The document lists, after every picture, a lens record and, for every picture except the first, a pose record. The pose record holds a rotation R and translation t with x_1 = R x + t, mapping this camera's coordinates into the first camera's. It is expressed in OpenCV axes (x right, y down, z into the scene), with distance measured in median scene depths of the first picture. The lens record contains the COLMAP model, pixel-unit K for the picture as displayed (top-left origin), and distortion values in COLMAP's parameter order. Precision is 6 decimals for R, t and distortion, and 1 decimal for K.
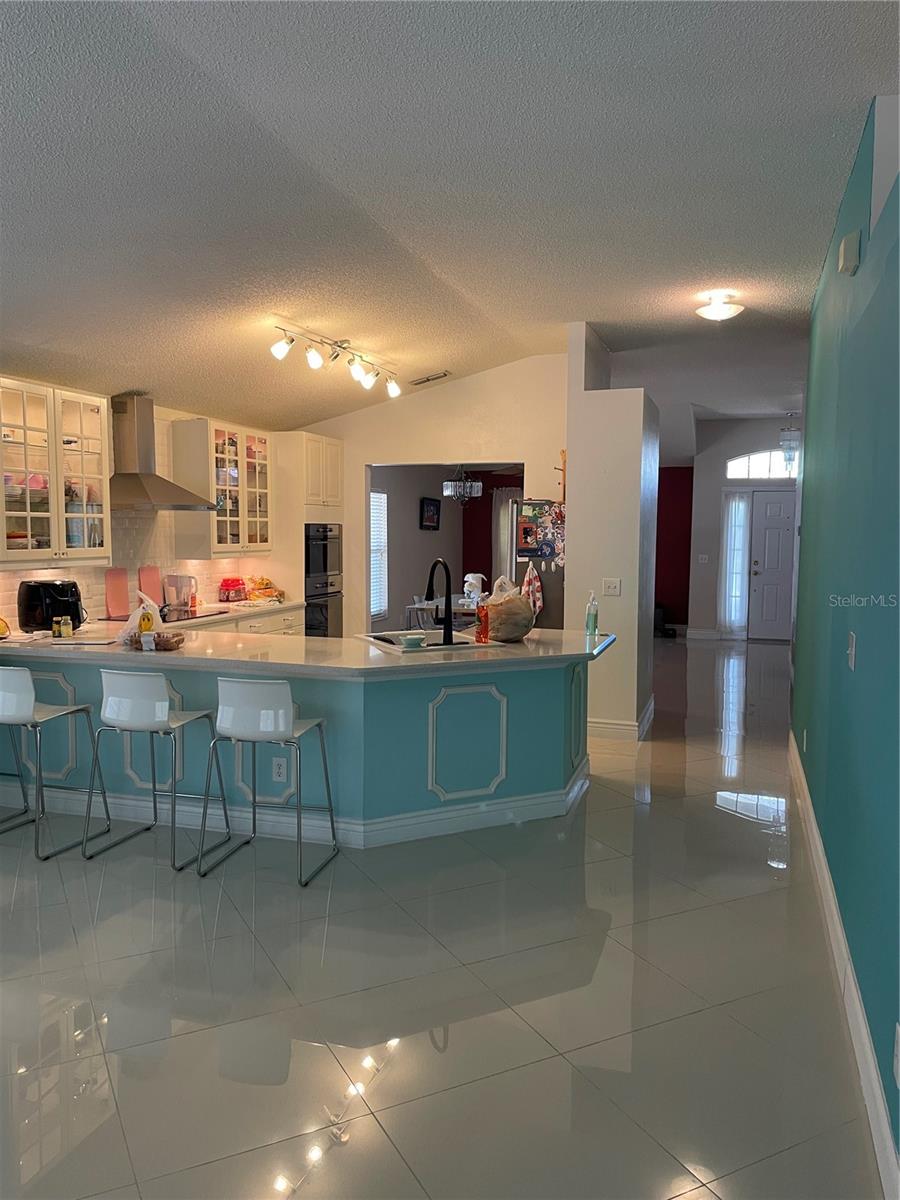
lens RADIAL K [[909.3, 0, 451.7], [0, 909.3, 606.2], [0, 0, 1]] dist [0.041287, -0.001986]
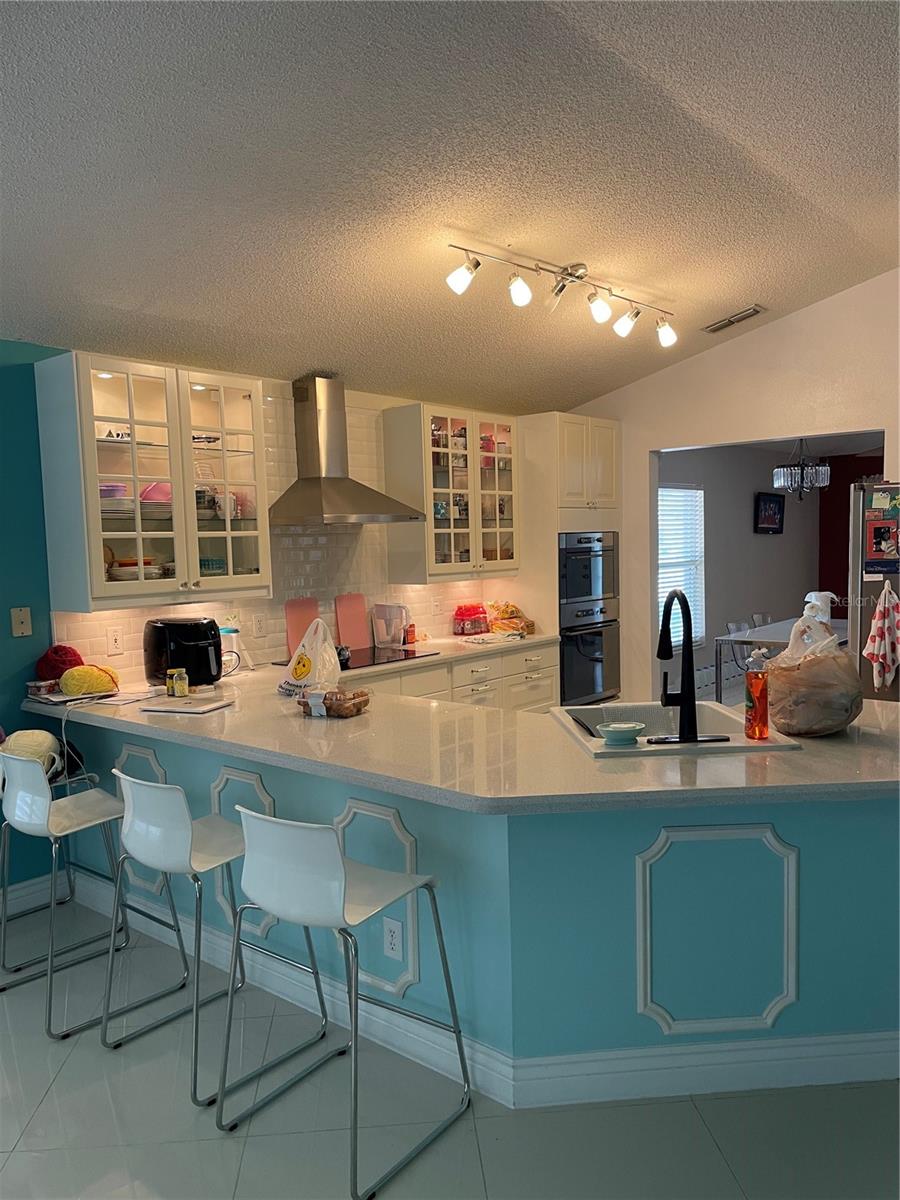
lens RADIAL K [[909.5, 0, 451.4], [0, 909.5, 612.6], [0, 0, 1]] dist [0.092601, -0.118916]
pose [[0.921592, 0.001454, -0.388157, 0.057005], [-0.001961, 0.999998, -0.000908, -0.025871], [0.388155, 0.001598, 0.921593, 0.290103]]
